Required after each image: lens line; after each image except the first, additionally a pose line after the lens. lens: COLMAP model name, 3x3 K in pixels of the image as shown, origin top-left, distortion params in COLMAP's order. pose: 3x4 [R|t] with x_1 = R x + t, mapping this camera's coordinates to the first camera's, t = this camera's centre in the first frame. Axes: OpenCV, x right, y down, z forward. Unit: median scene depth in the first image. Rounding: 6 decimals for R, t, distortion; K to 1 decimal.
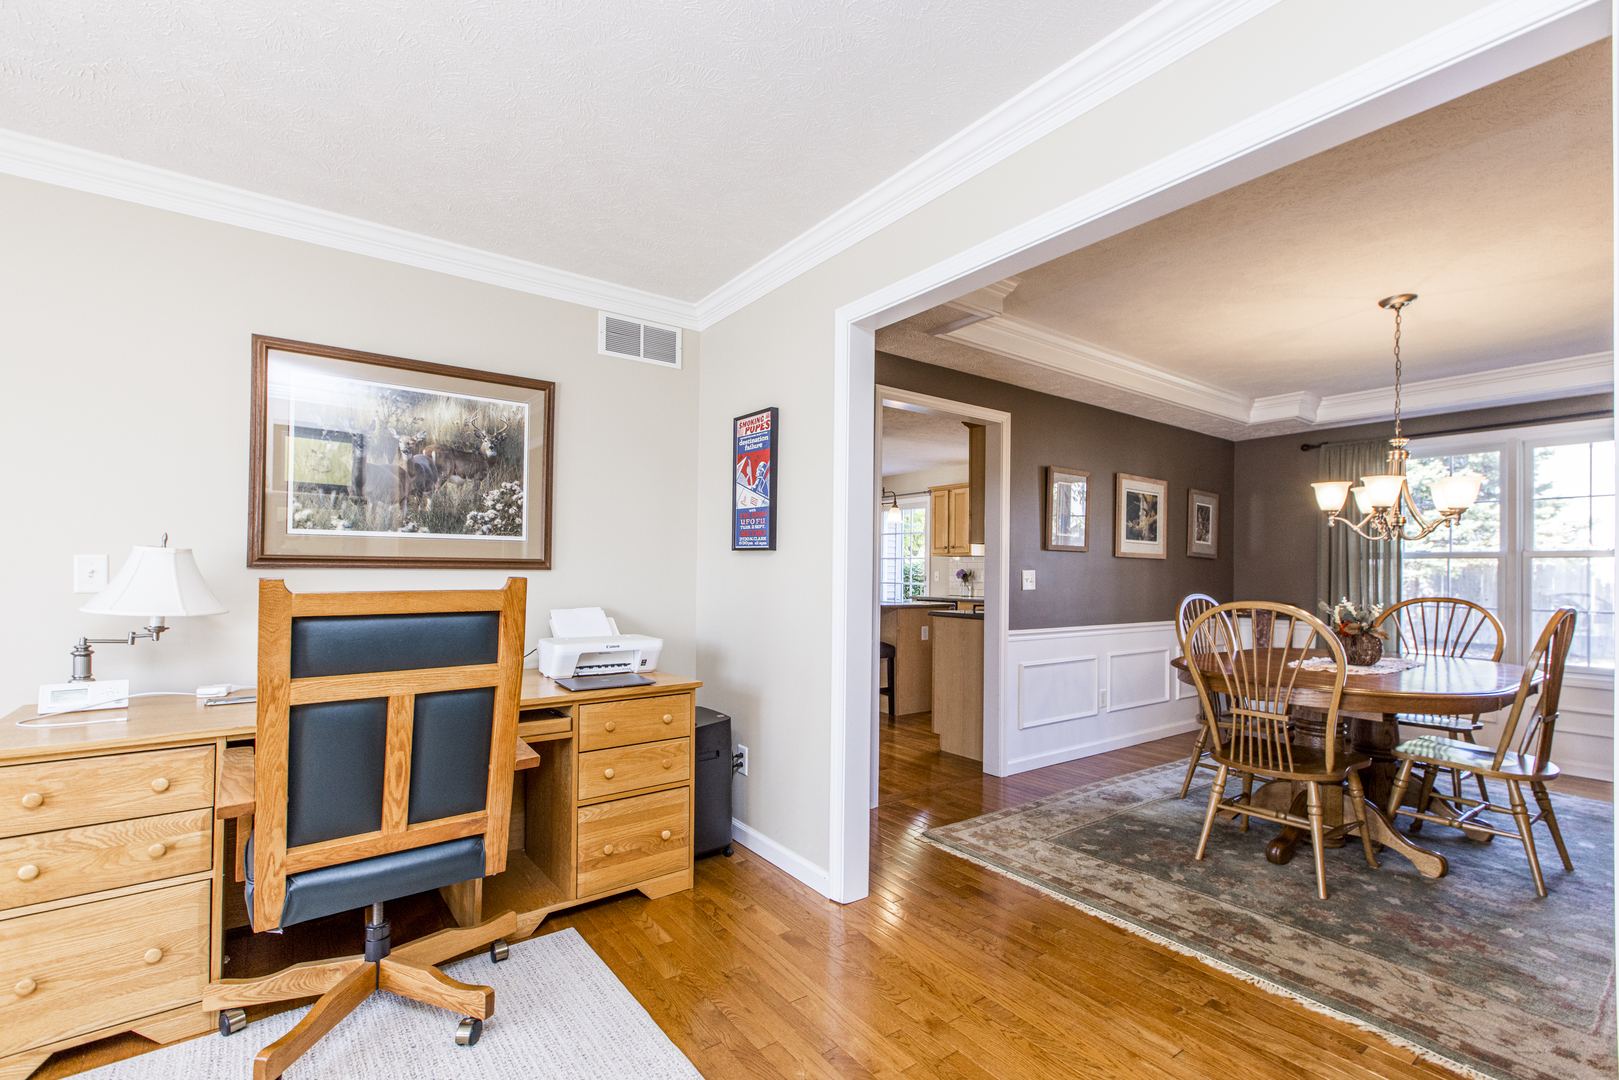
lens RADIAL K [[720.4, 0, 825.2], [0, 720.4, 566.9], [0, 0, 1]] dist [0.005886, -0.001927]
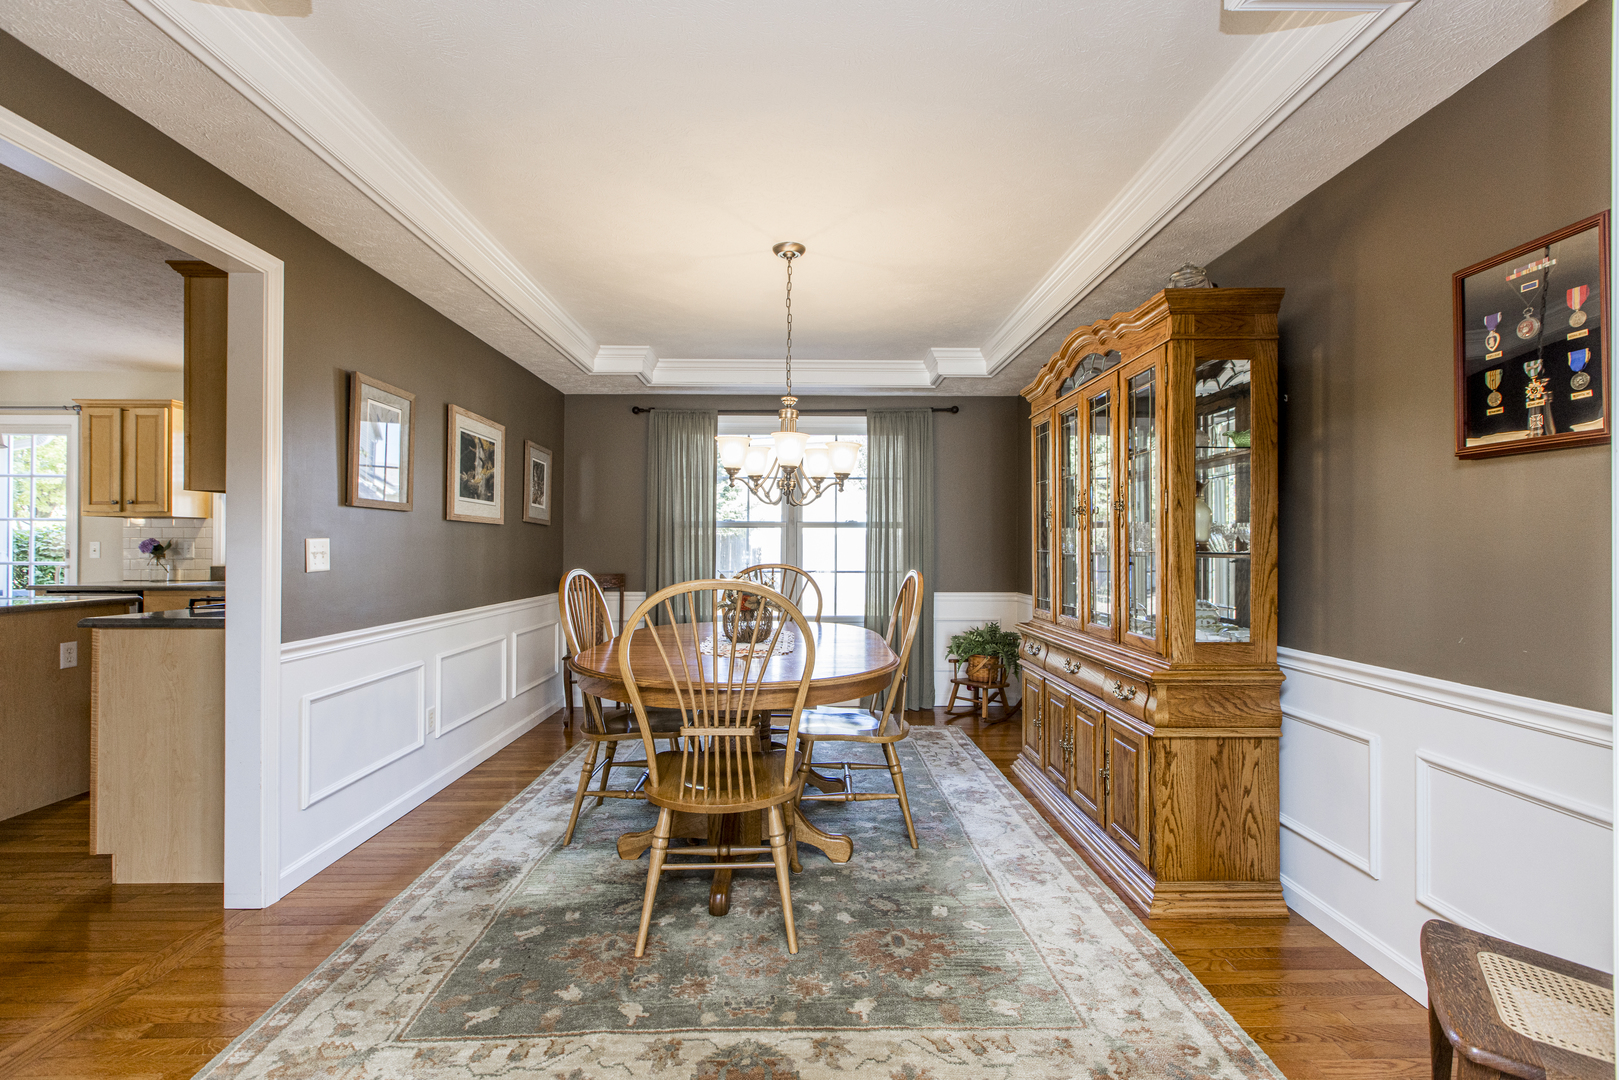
lens RADIAL K [[720.4, 0, 816.6], [0, 720.4, 542.7], [0, 0, 1]] dist [0.005886, -0.001927]
pose [[0.588061, -0.005385, 0.808798, 0.040218], [-0.001381, 0.999970, 0.007661, 0.003147], [-0.808815, -0.005622, 0.588036, 0.305699]]
